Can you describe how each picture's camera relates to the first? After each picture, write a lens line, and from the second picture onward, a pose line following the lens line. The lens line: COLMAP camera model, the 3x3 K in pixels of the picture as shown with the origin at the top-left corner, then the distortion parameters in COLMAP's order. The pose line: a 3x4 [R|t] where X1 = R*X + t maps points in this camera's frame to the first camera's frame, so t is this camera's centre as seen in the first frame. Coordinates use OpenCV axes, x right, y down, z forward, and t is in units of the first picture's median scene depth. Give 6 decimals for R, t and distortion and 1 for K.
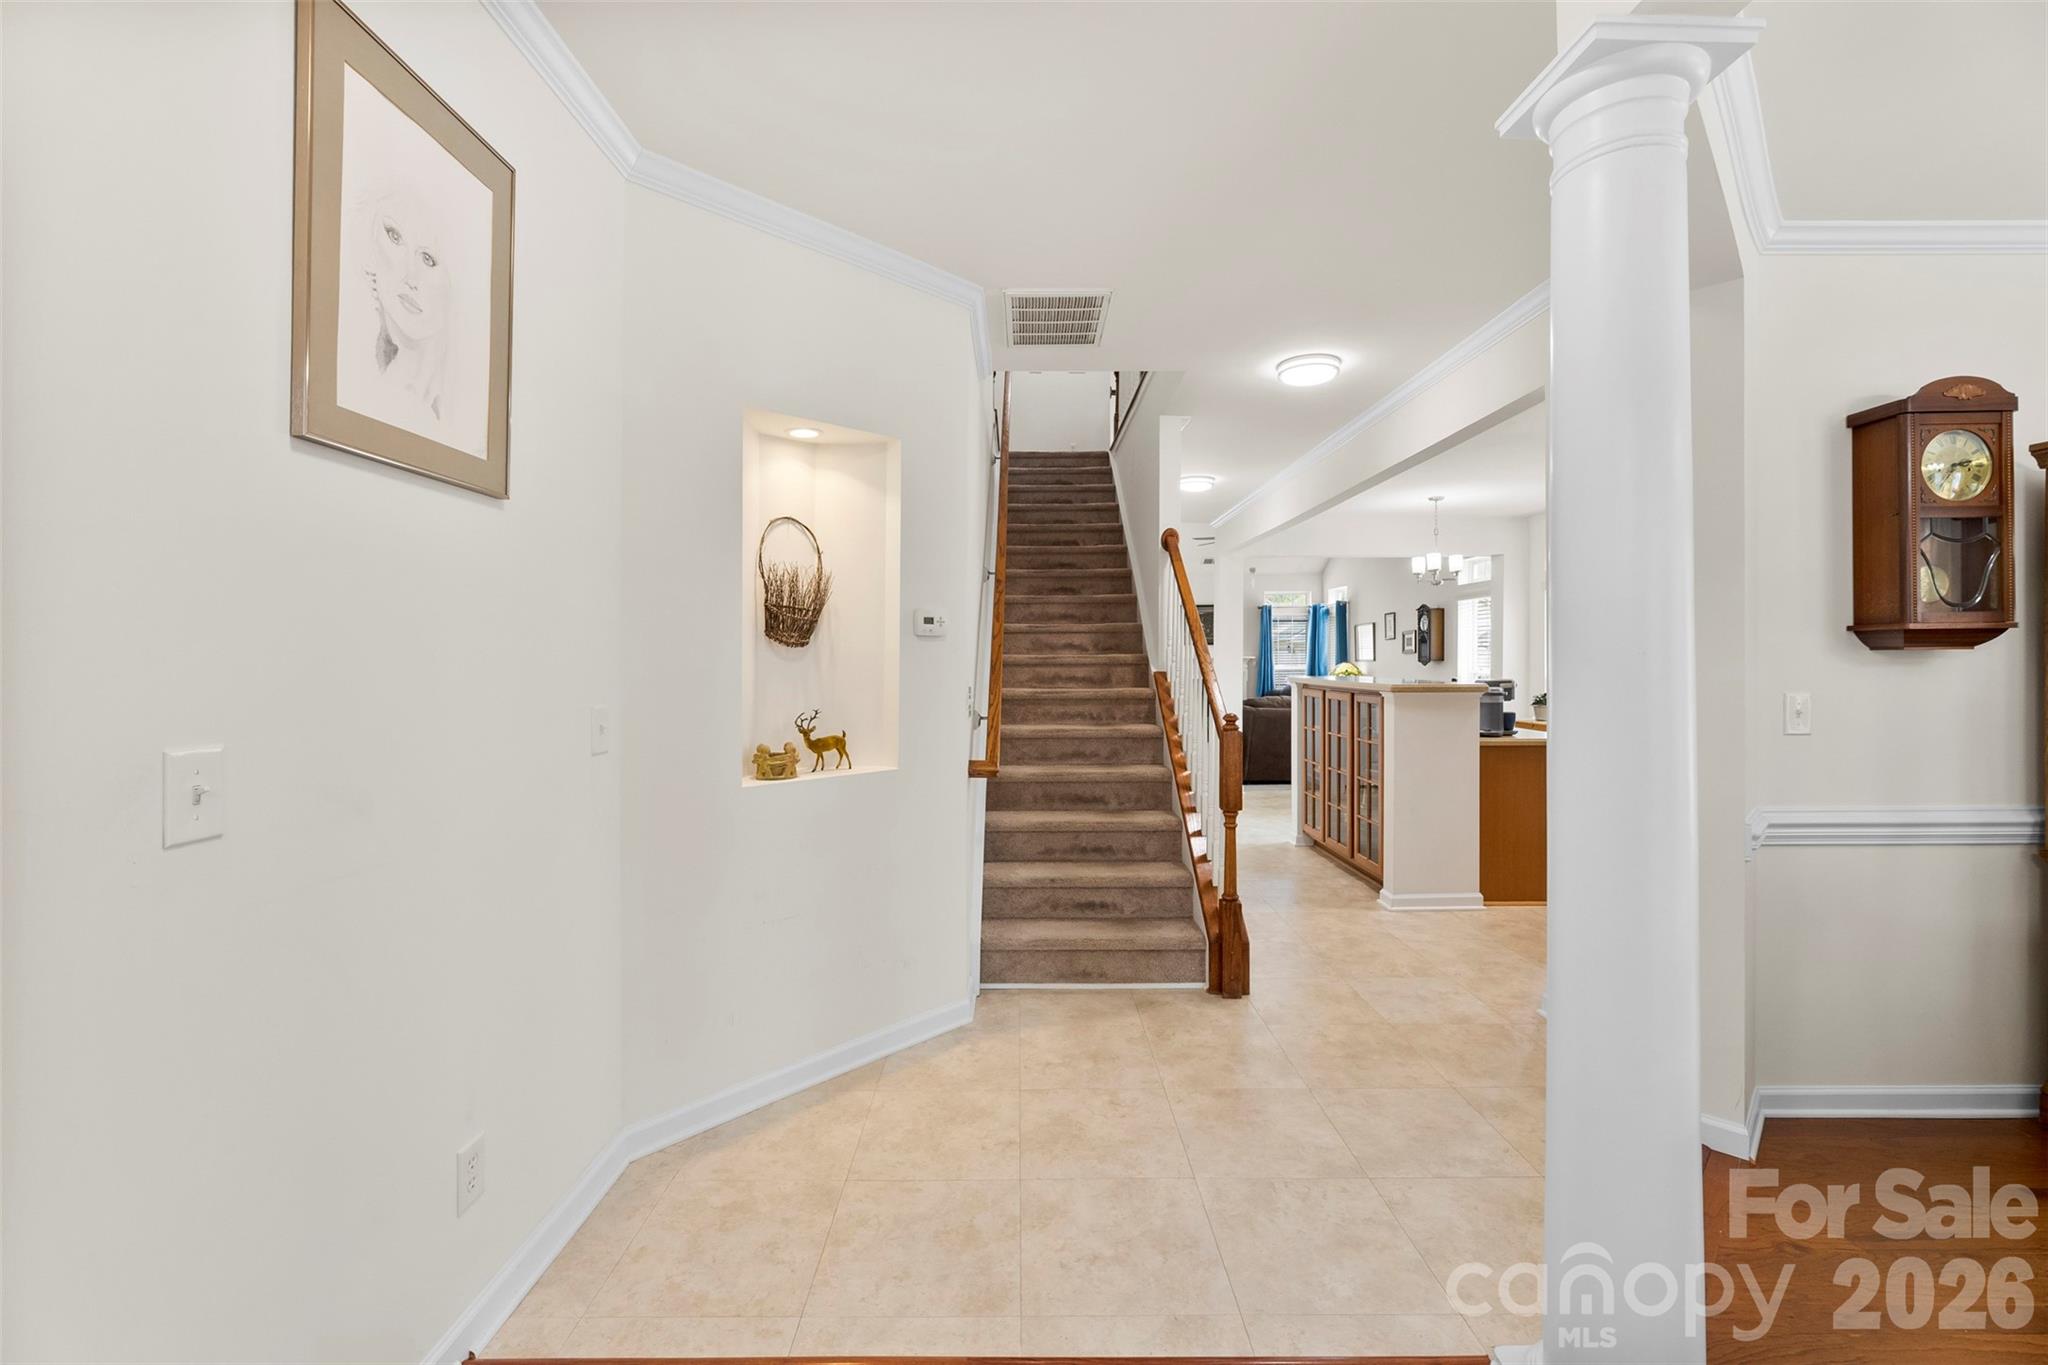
lens RADIAL K [[831.1, 0, 1028.9], [0, 831.1, 671.4], [0, 0, 1]] dist [0.000800, 0.000387]
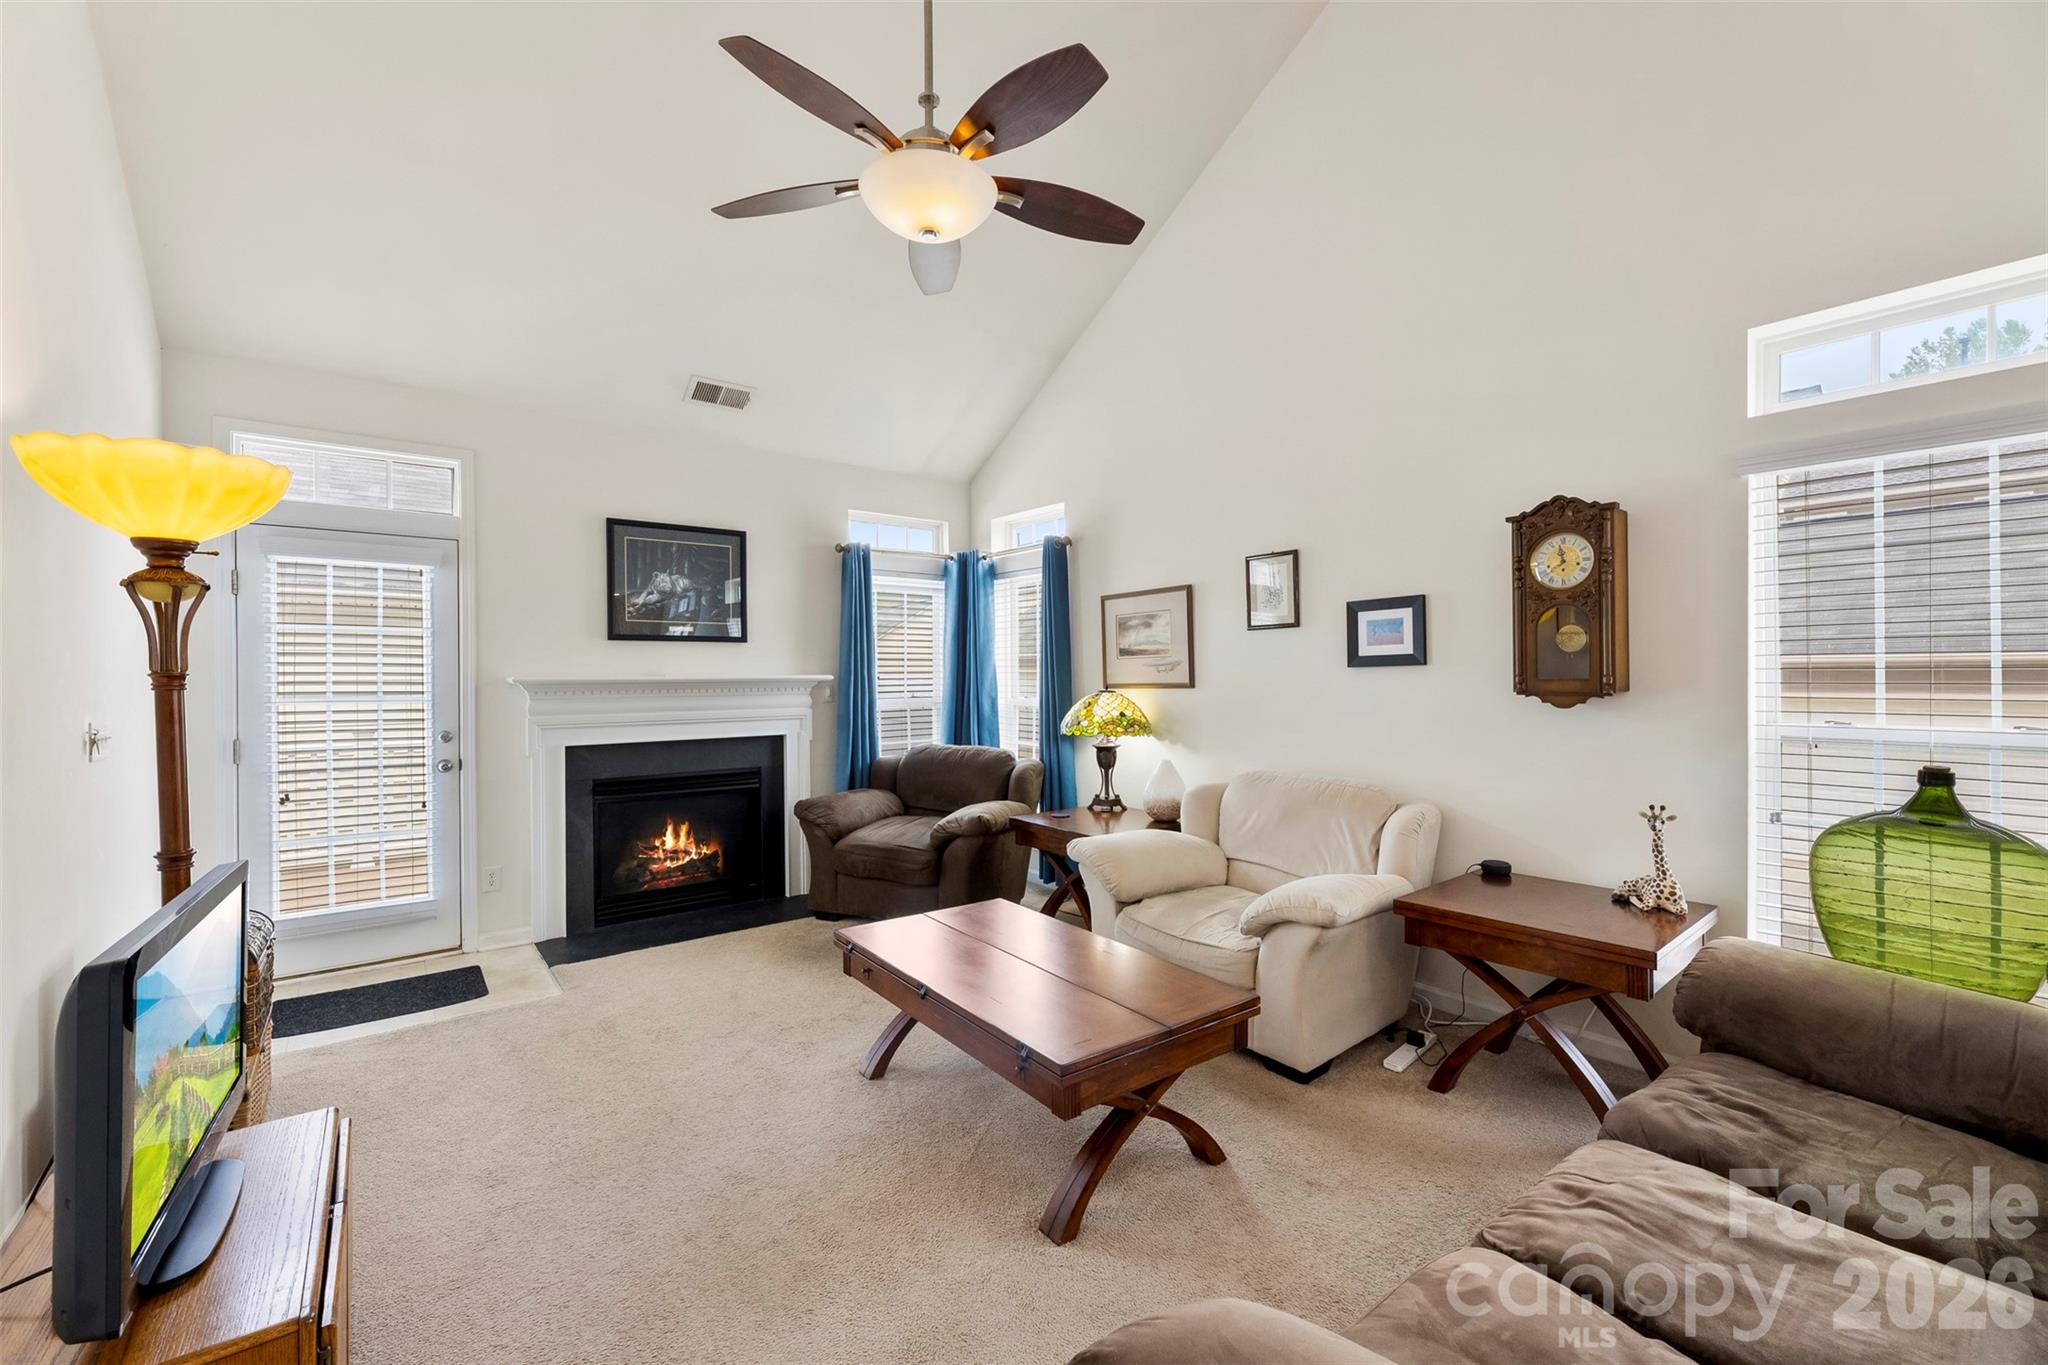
lens RADIAL K [[831.1, 0, 1008.4], [0, 831.1, 676.2], [0, 0, 1]] dist [0.000800, 0.000387]
pose [[0.796582, 0.002049, 0.604528, 0.135328], [0.007825, 0.999876, -0.013700, -0.014292], [-0.604480, 0.015644, 0.796466, 0.816745]]
